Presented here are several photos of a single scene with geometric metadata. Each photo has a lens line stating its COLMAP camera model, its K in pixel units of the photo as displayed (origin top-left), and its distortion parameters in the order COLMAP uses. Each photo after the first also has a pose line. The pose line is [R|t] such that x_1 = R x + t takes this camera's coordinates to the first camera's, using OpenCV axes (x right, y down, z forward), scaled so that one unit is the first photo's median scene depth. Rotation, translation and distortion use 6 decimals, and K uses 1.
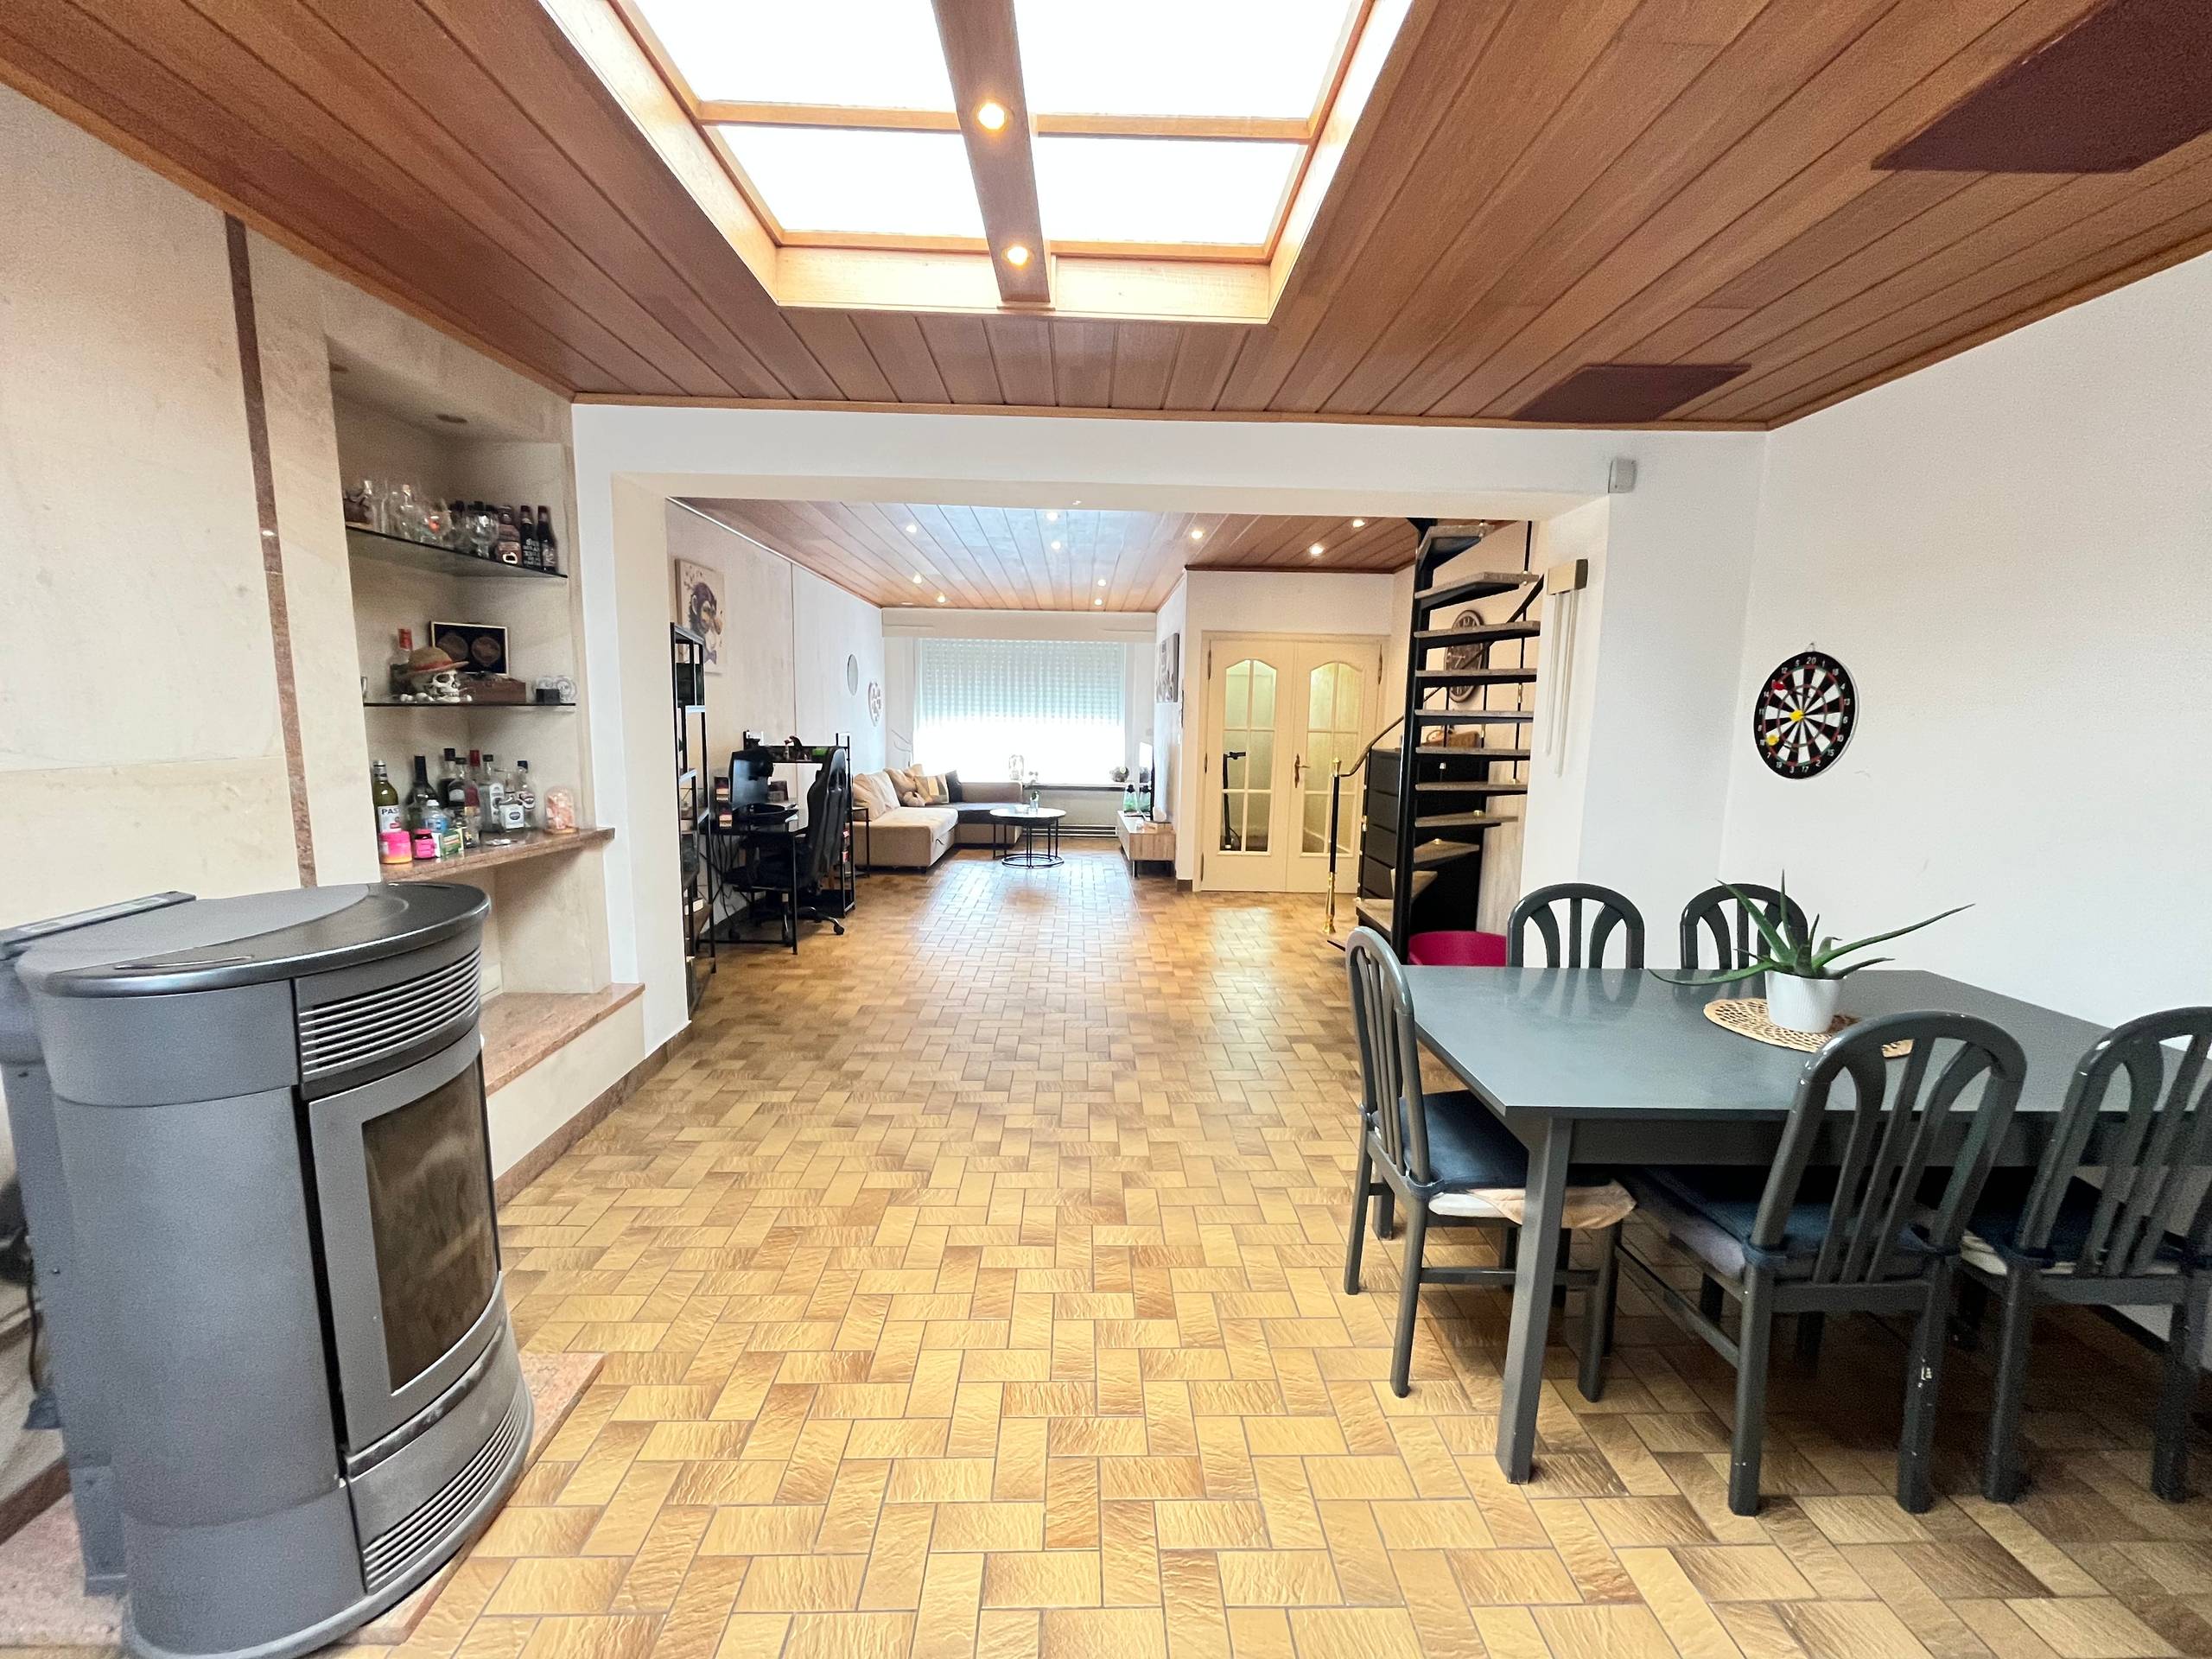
lens RADIAL K [[898.0, 0, 1099.6], [0, 898.0, 835.4], [0, 0, 1]] dist [-0.002368, -0.000695]
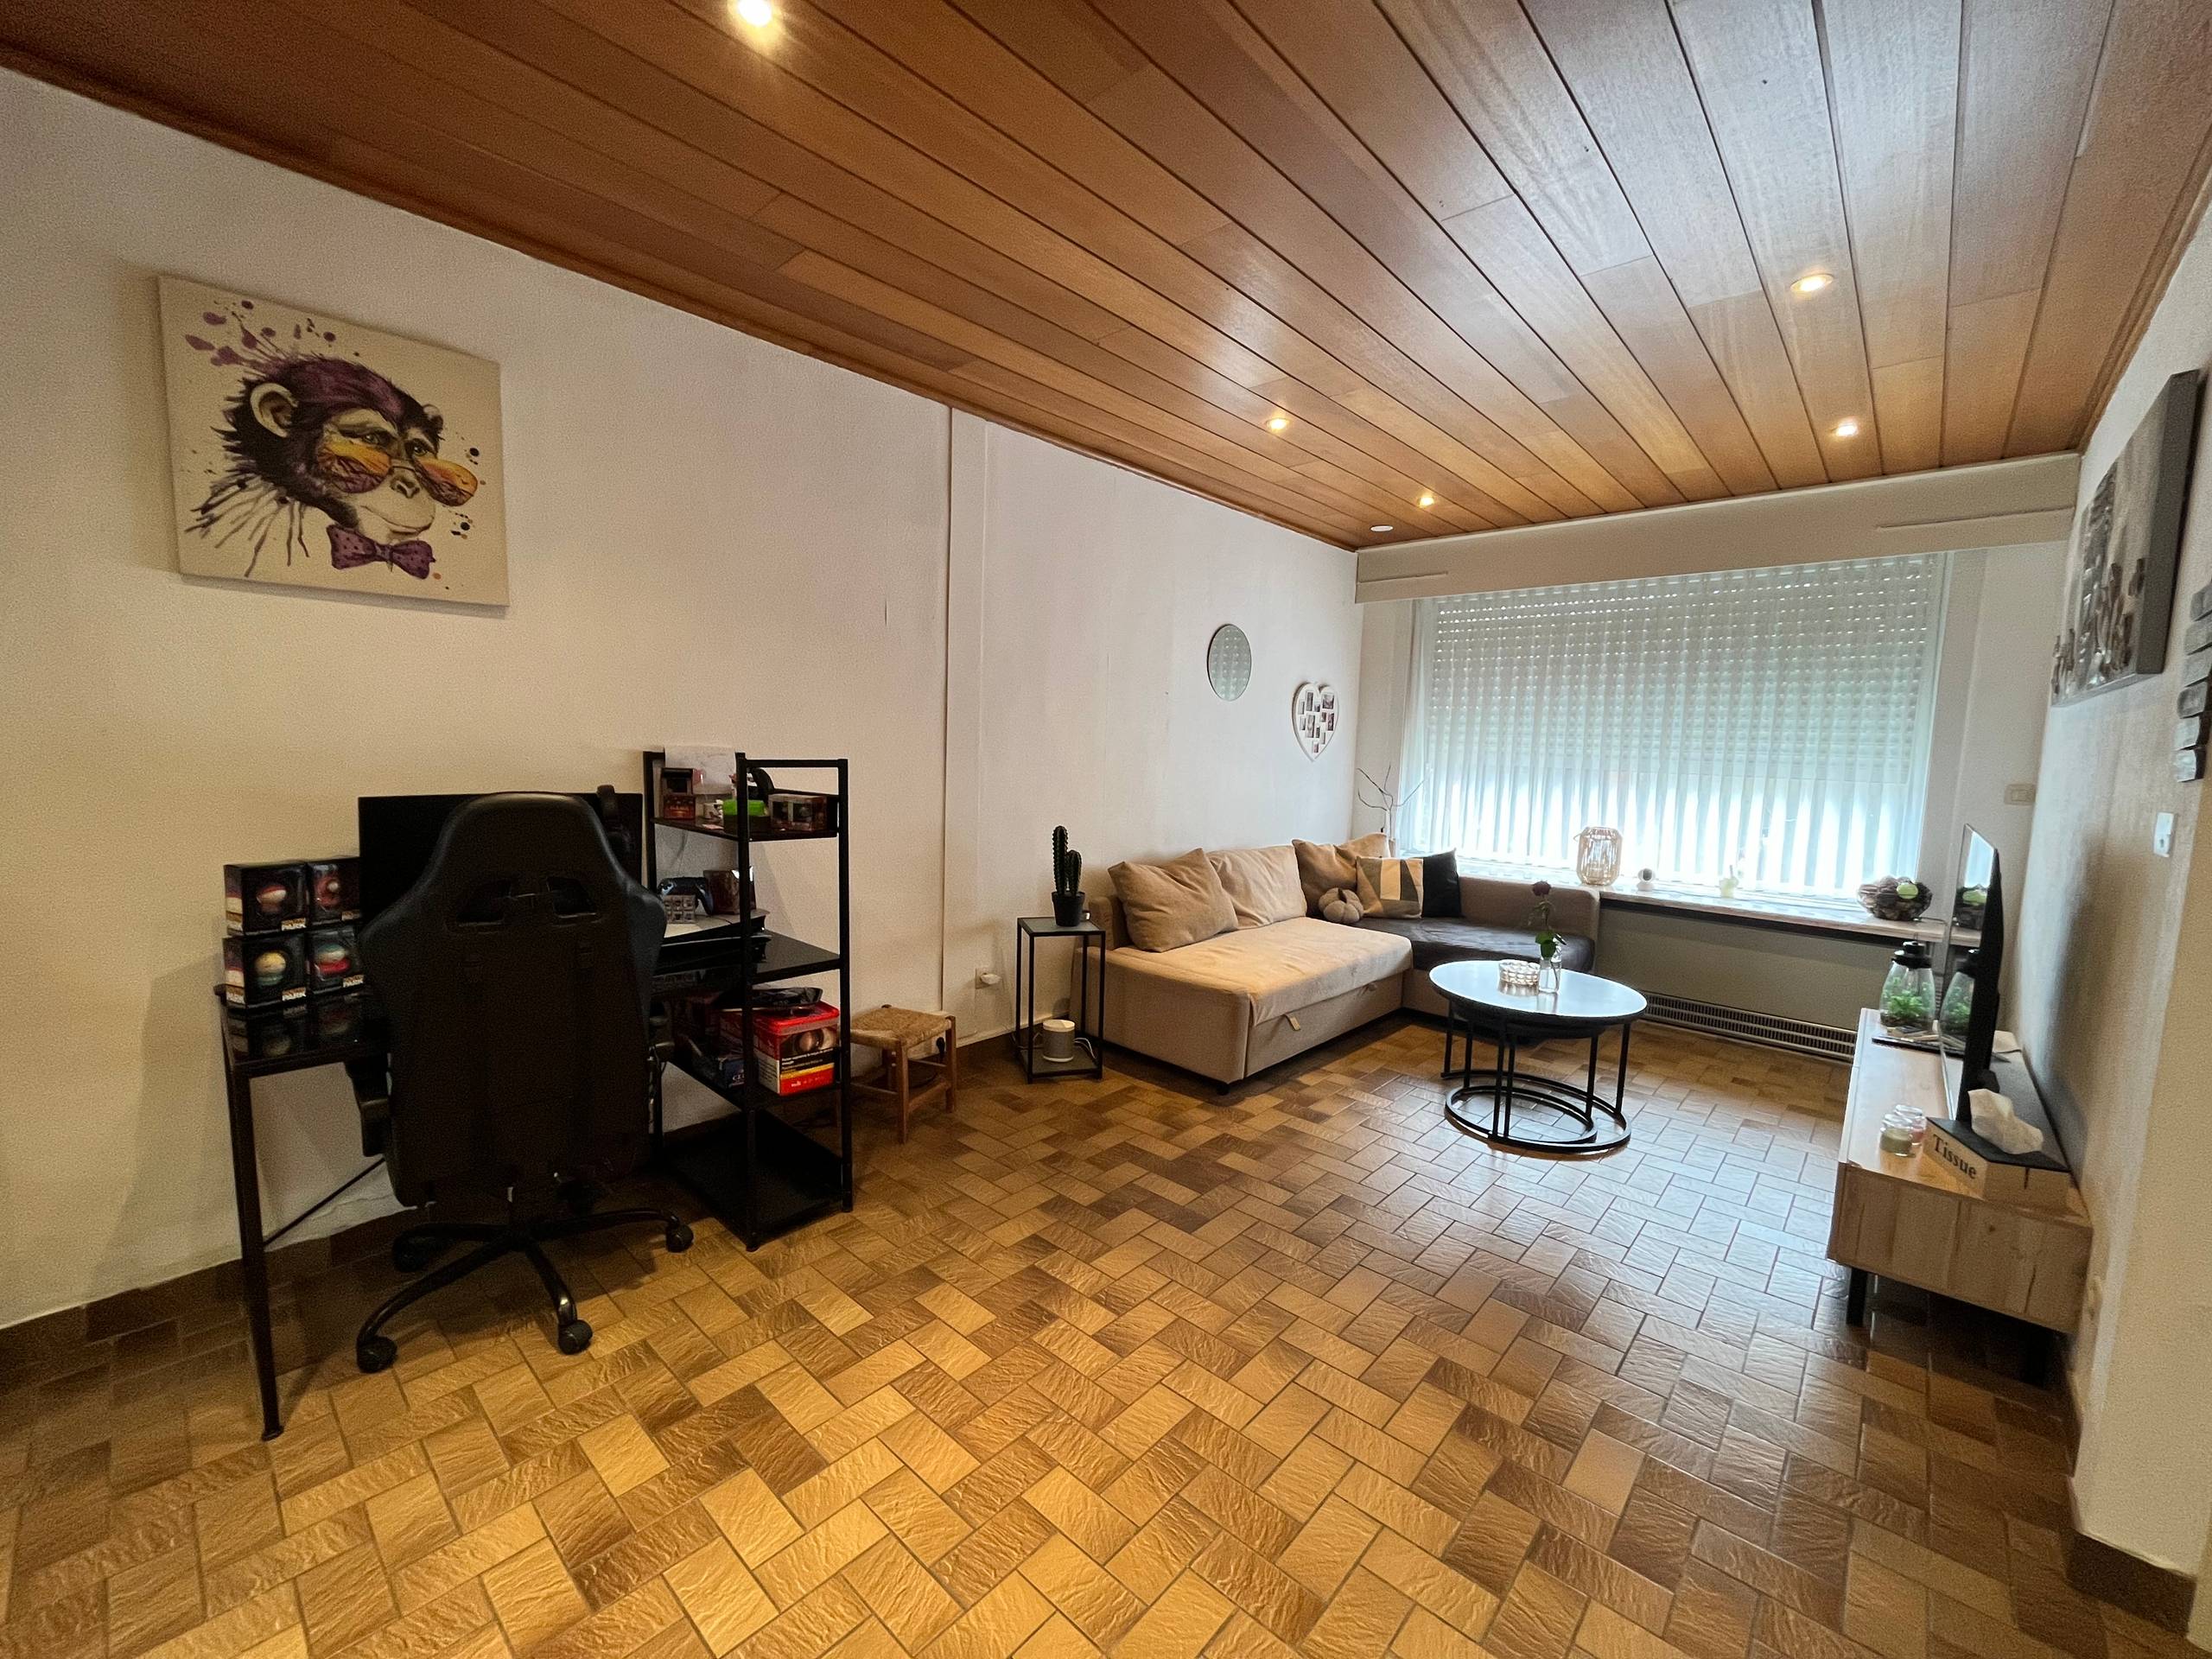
lens RADIAL K [[898.0, 0, 1099.6], [0, 898.0, 835.4], [0, 0, 1]] dist [-0.002368, -0.000695]
pose [[0.719903, 0.071865, -0.690344, 0.045043], [-0.105957, 0.994346, -0.006981, -0.063420], [0.685939, 0.078173, 0.723448, 0.560033]]
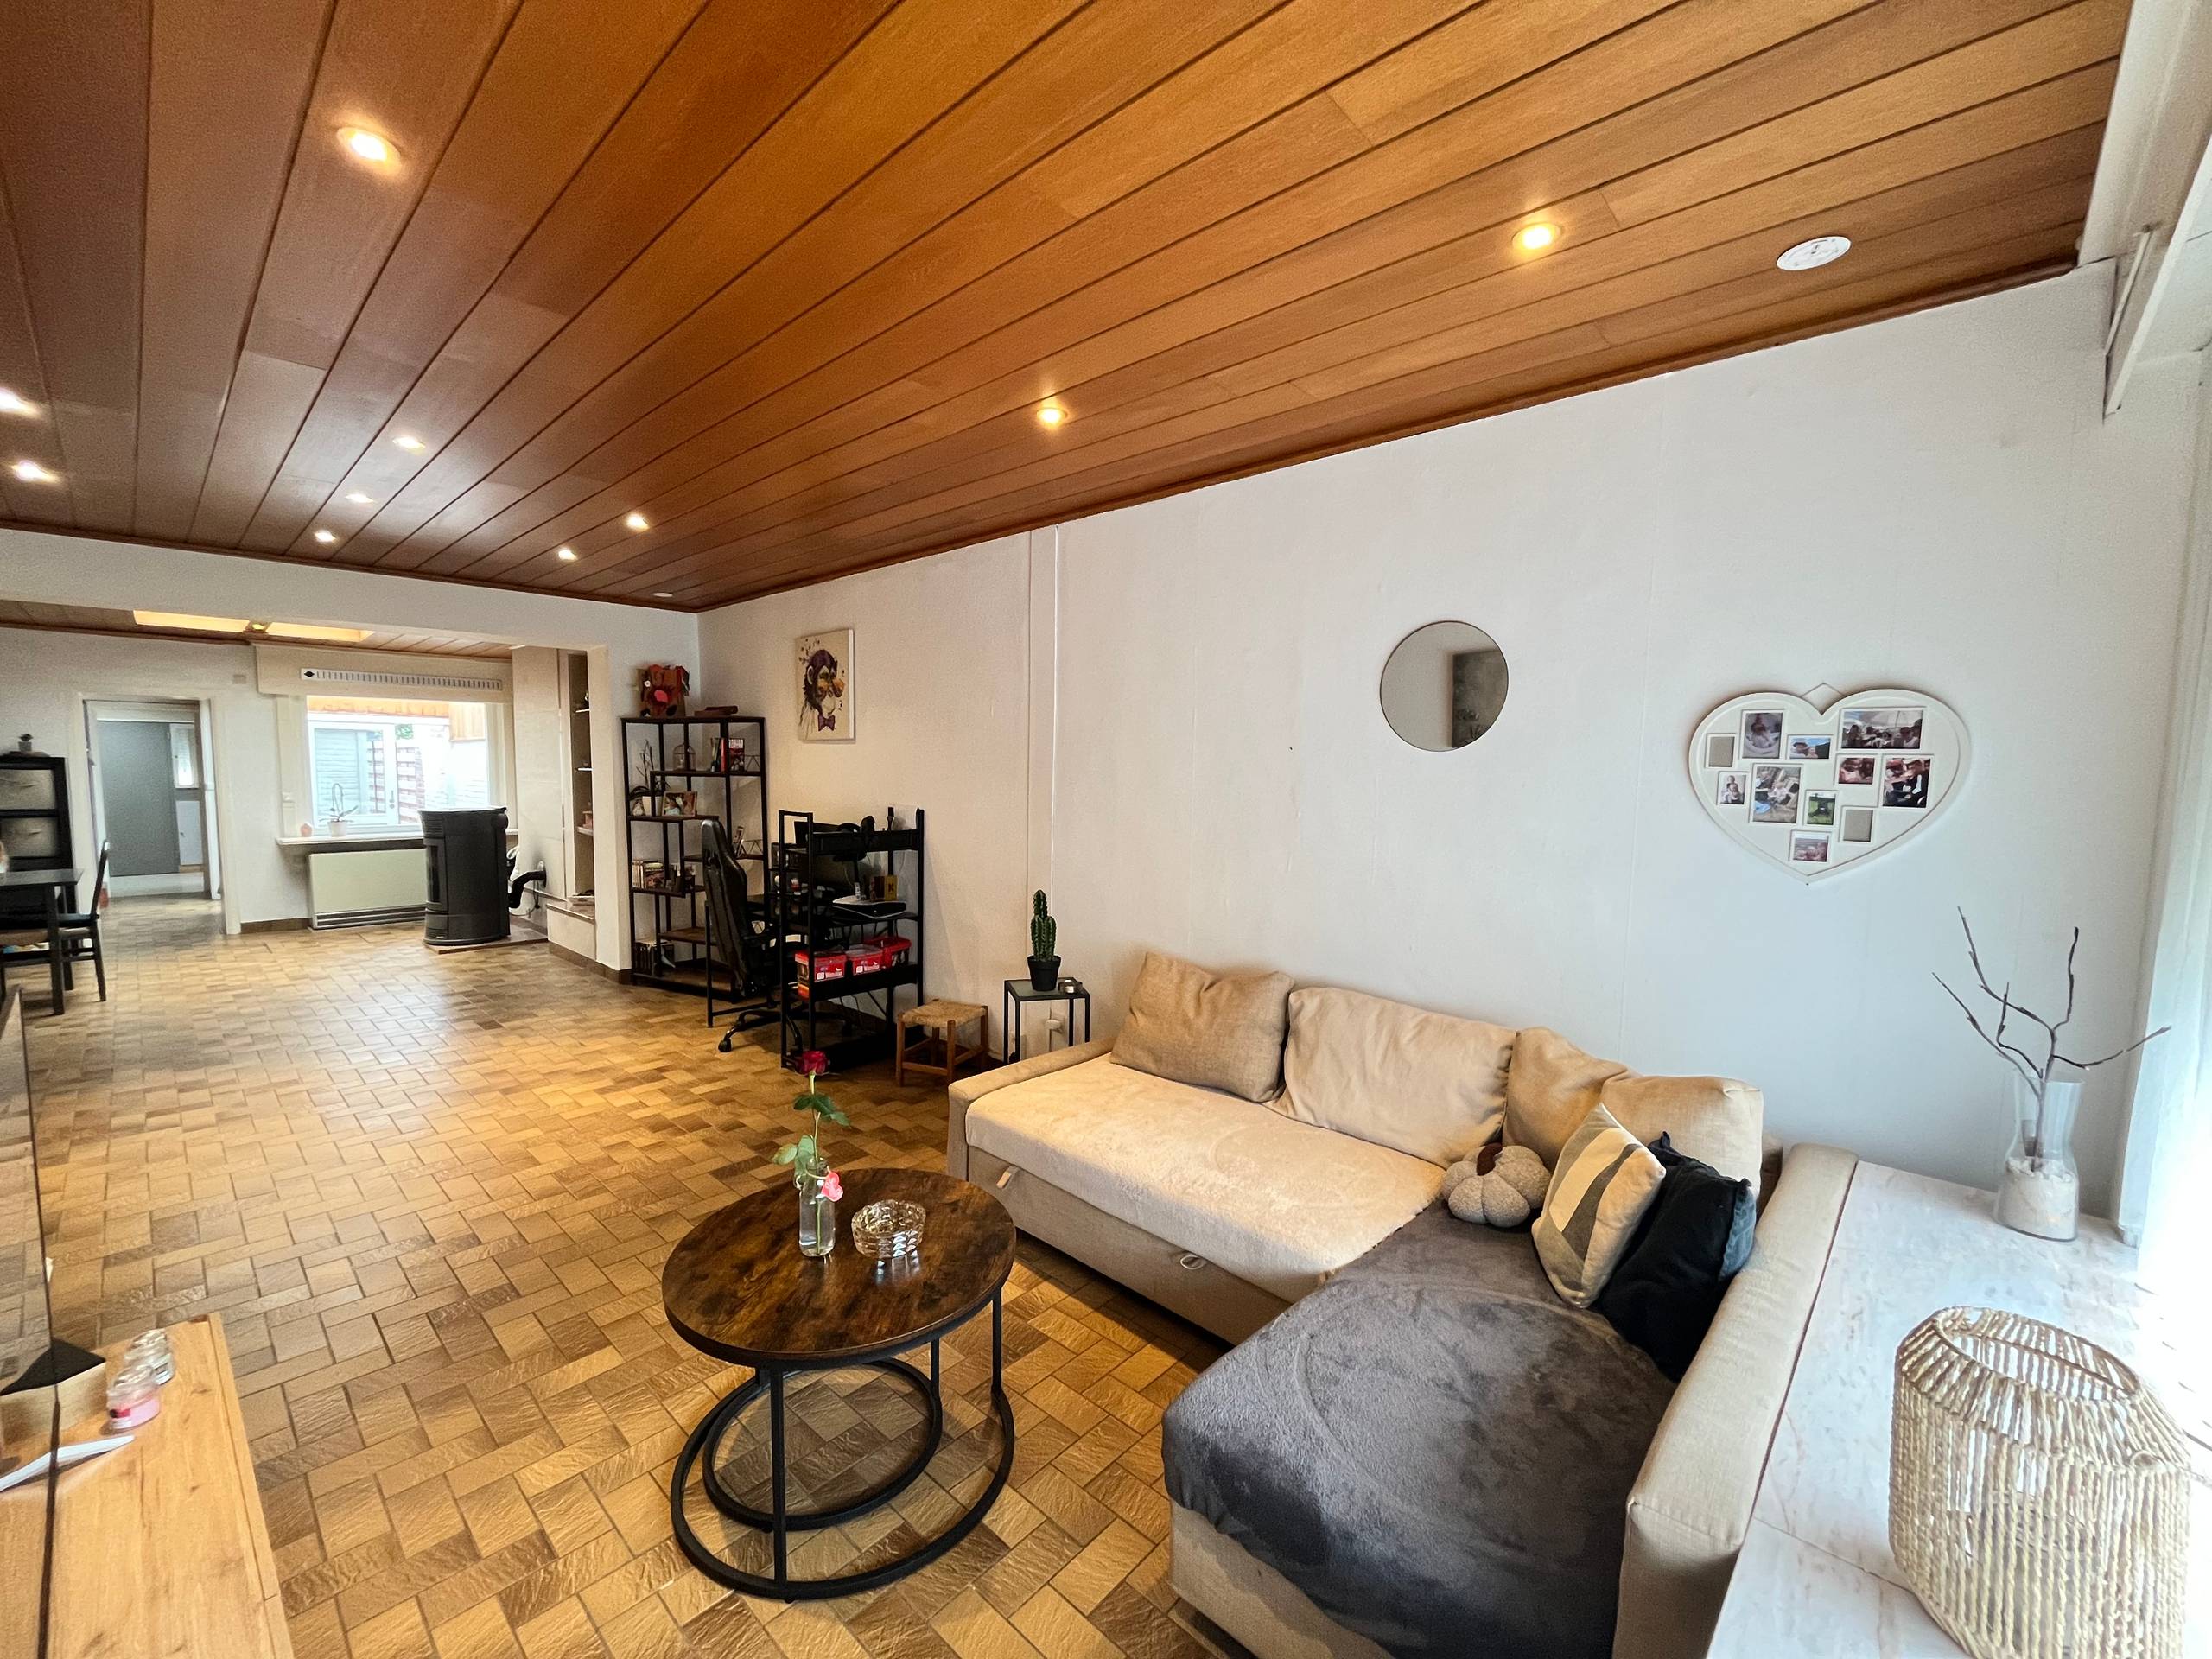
lens RADIAL K [[898.0, 0, 1099.6], [0, 898.0, 835.4], [0, 0, 1]] dist [-0.002368, -0.000695]
pose [[-0.696708, 0.028067, -0.716805, 0.032228], [-0.122479, 0.979908, 0.157414, -0.159848], [0.706821, 0.197465, -0.679272, 1.121549]]
